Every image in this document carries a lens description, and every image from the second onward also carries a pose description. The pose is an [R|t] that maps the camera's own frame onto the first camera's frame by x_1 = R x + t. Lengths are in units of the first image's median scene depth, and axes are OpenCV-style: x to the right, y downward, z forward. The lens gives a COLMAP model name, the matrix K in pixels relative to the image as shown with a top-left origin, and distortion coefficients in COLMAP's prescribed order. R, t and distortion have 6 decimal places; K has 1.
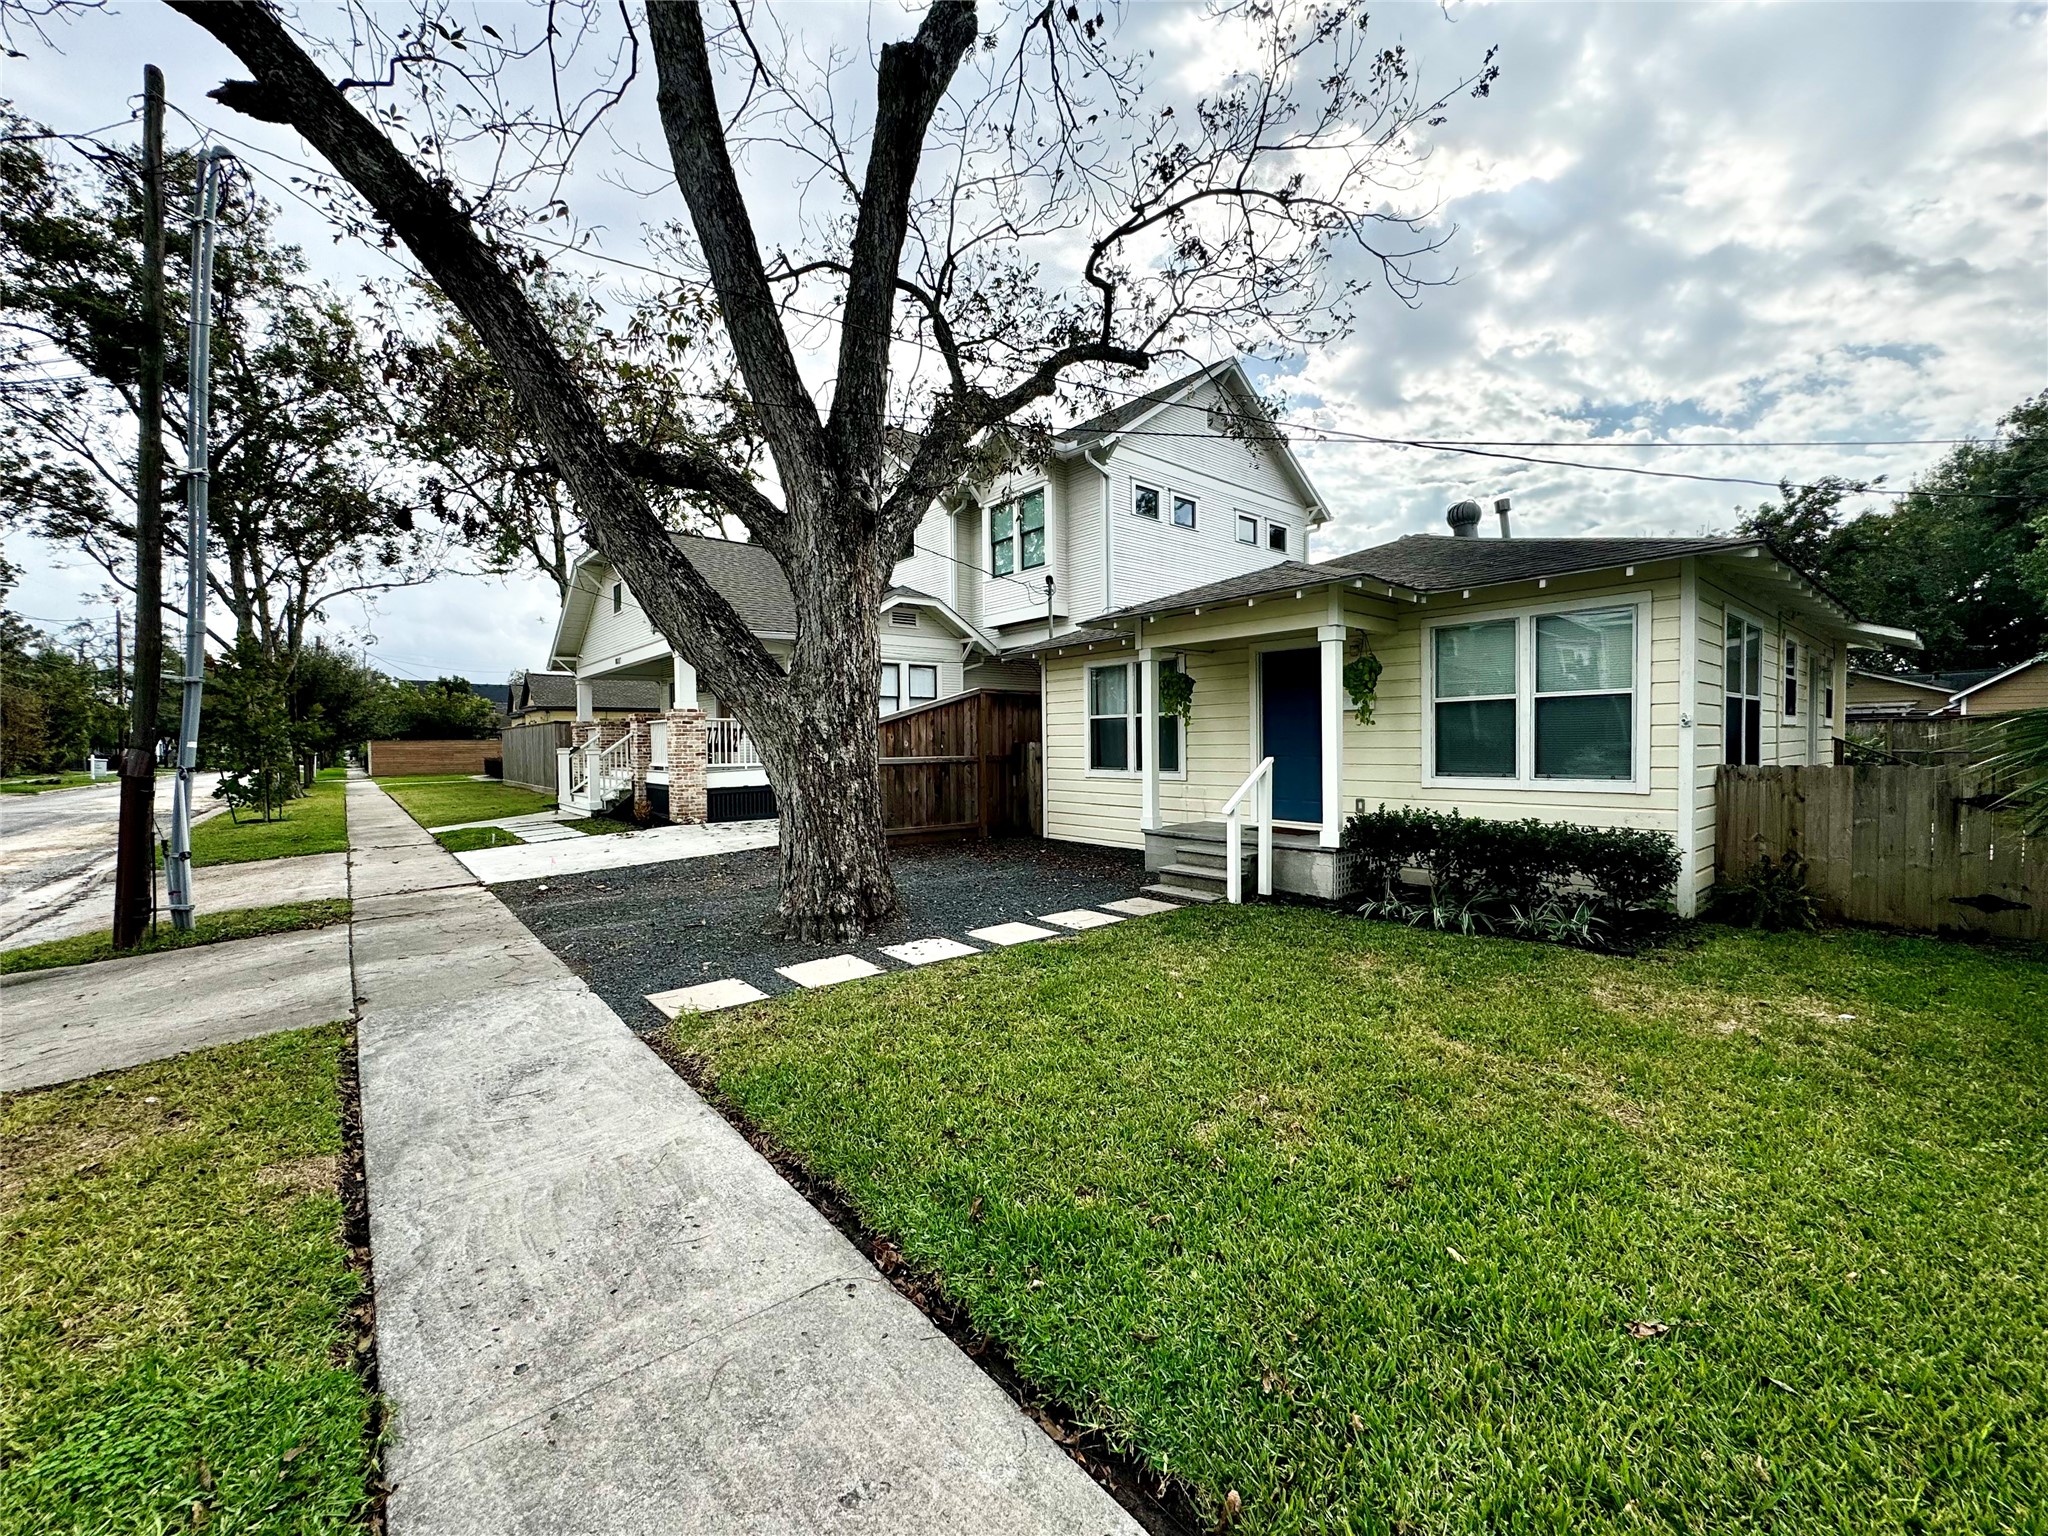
lens RADIAL K [[814.5, 0, 1022.9], [0, 814.5, 768.3], [0, 0, 1]] dist [-0.001611, -0.000277]
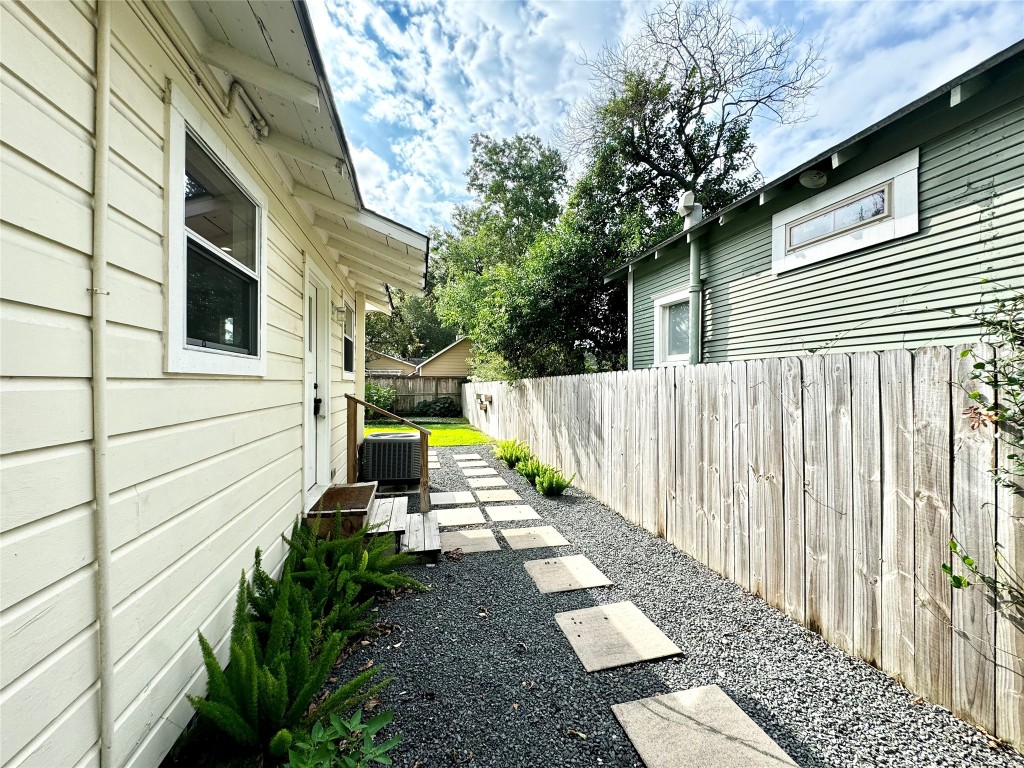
lens RADIAL K [[407.3, 0, 511.4], [0, 407.3, 384.2], [0, 0, 1]] dist [-0.001611, -0.000277]
pose [[0.456744, 0.018682, 0.889402, 0.374549], [0.005943, 0.999693, -0.024051, -0.019570], [-0.889578, 0.016271, 0.456493, 0.351990]]
